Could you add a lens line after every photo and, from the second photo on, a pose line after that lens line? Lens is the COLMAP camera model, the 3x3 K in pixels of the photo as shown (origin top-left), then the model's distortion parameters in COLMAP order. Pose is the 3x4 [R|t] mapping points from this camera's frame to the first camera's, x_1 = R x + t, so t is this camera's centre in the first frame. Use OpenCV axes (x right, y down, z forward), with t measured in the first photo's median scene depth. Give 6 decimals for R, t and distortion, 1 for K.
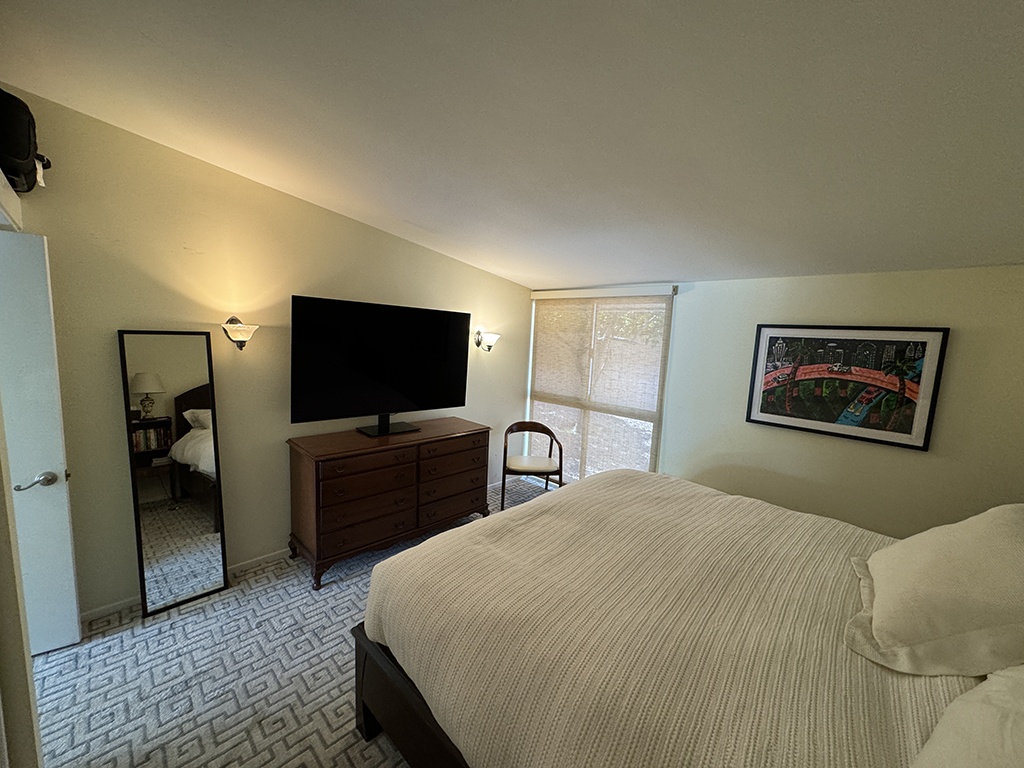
lens RADIAL K [[408.3, 0, 511.1], [0, 408.3, 383.2], [0, 0, 1]] dist [-0.000625, -0.000236]
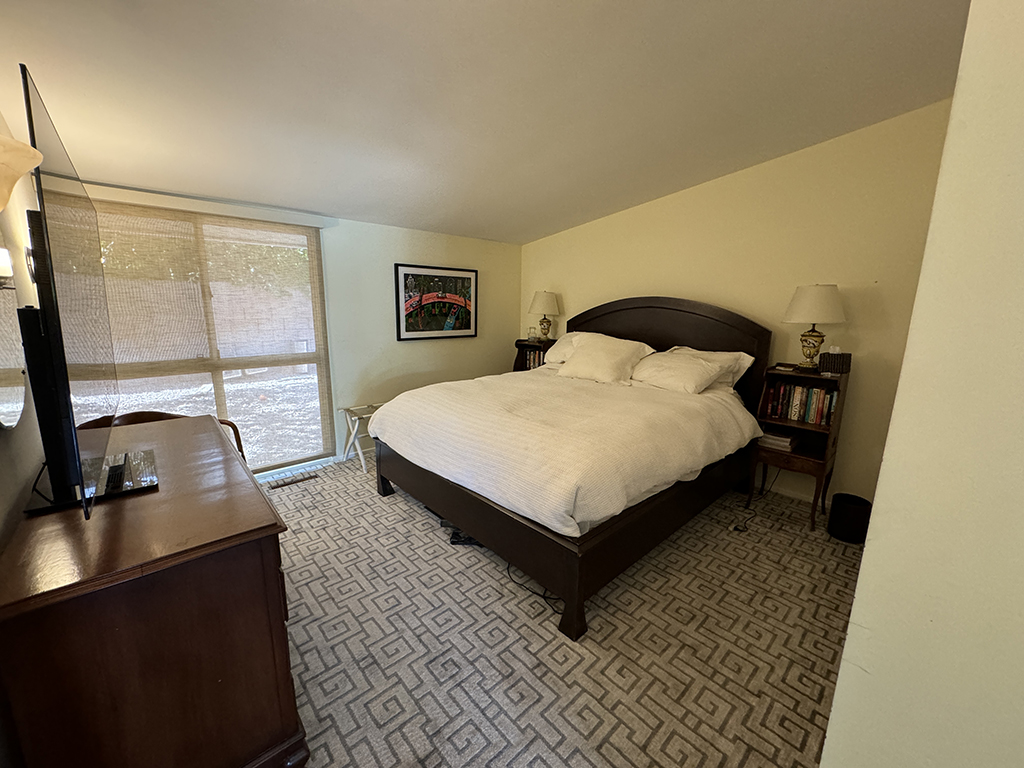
lens RADIAL K [[408.3, 0, 511.1], [0, 408.3, 383.2], [0, 0, 1]] dist [-0.000625, -0.000236]
pose [[0.057832, -0.230703, 0.971304, -0.780960], [0.117256, 0.967768, 0.222882, -0.025683], [-0.991416, 0.101002, 0.083019, 0.634296]]
